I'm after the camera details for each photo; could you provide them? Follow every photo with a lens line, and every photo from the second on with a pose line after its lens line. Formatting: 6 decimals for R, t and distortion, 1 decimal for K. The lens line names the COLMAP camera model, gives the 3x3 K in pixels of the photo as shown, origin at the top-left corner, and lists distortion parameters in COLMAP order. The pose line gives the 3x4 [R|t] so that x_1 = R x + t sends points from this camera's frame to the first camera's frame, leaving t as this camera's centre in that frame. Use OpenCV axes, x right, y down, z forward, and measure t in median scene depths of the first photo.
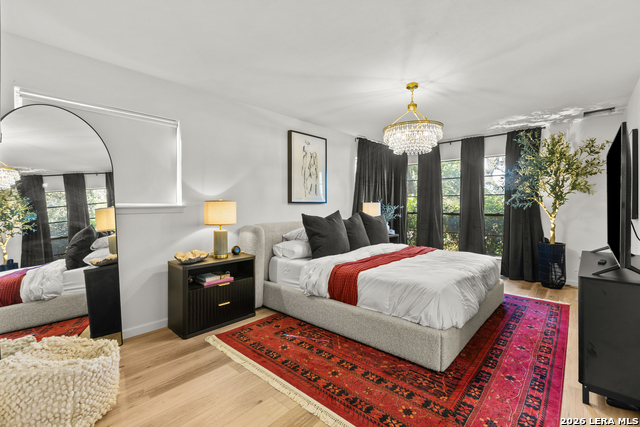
lens RADIAL K [[285.0, 0, 319.4], [0, 285.0, 210.3], [0, 0, 1]] dist [-0.001795, -0.000345]
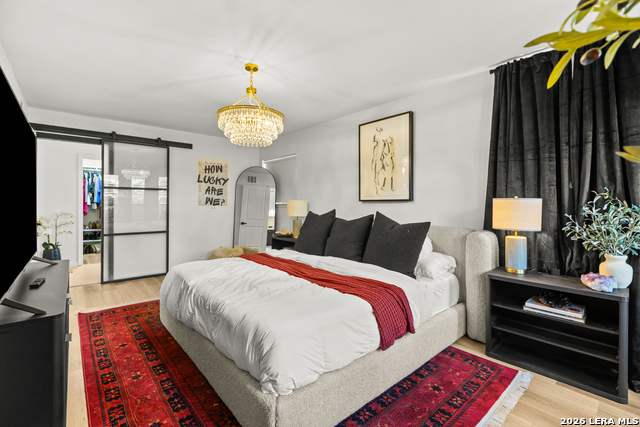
lens RADIAL K [[285.0, 0, 315.4], [0, 285.0, 212.2], [0, 0, 1]] dist [-0.001795, -0.000345]
pose [[-0.111298, 0.037016, -0.993097, 0.832719], [-0.017705, 0.999074, 0.039223, -0.021960], [0.993629, 0.021949, -0.110540, 0.913076]]
